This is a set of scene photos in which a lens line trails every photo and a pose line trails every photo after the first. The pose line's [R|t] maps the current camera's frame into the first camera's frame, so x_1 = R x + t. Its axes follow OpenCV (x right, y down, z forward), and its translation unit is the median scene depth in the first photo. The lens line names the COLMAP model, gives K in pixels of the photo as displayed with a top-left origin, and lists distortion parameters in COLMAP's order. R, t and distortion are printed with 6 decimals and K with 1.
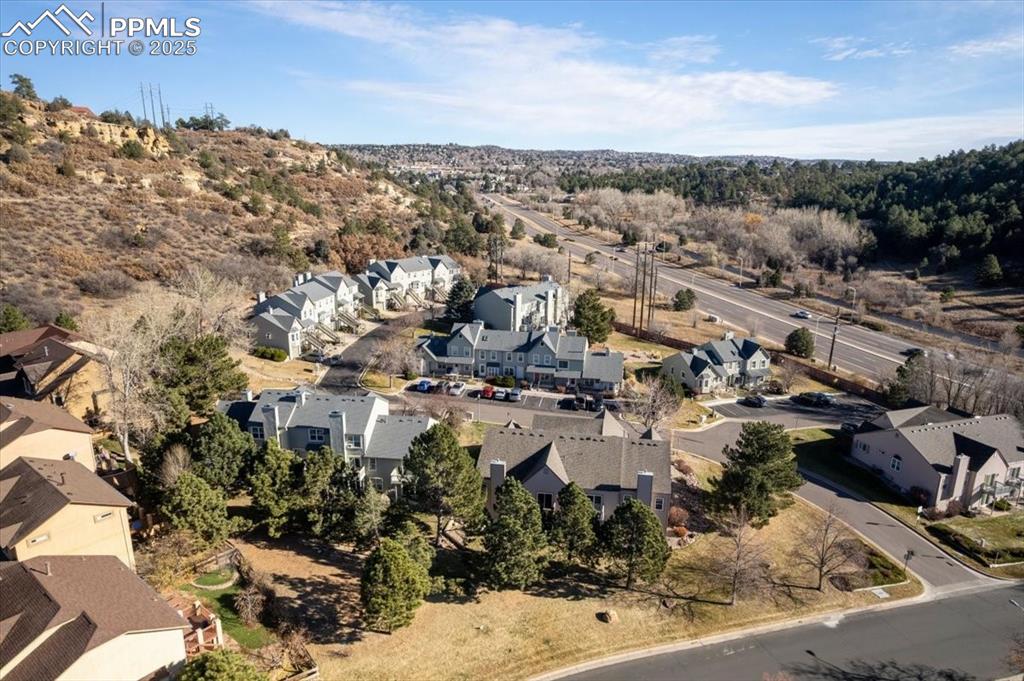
lens RADIAL K [[661.6, 0, 512.0], [0, 661.6, 340.5], [0, 0, 1]] dist [-0.072921, 0.069100]
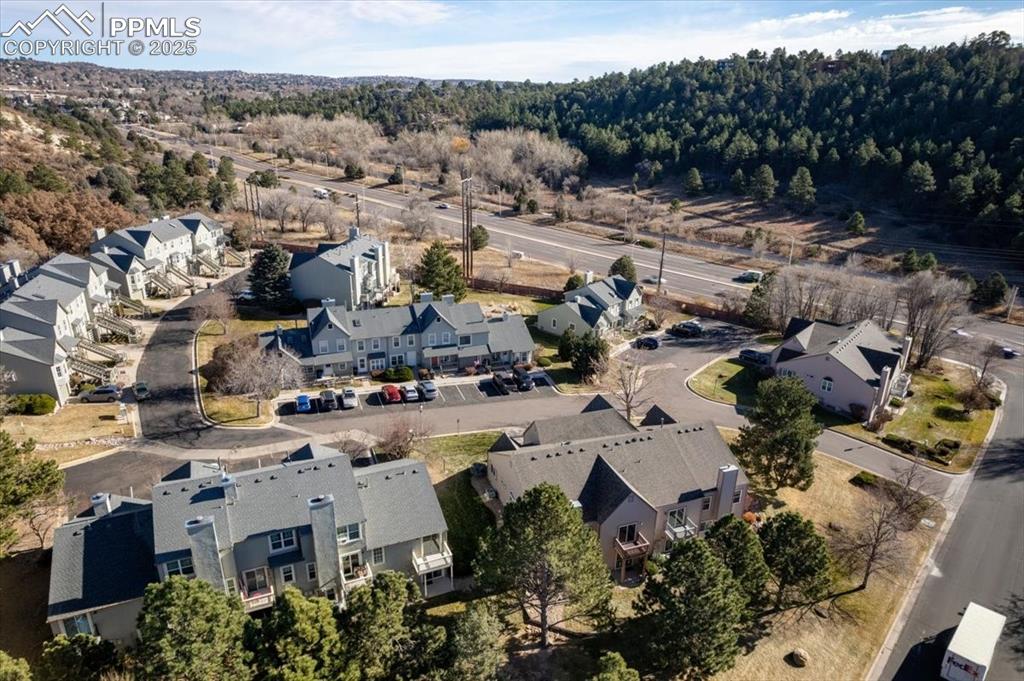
lens RADIAL K [[661.6, 0, 512.0], [0, 661.6, 340.5], [0, 0, 1]] dist [-0.072921, 0.069100]
pose [[0.866521, -0.176146, 0.467027, -0.197136], [0.123970, 0.982293, 0.140472, -0.055155], [-0.483500, -0.063825, 0.873014, 0.197833]]
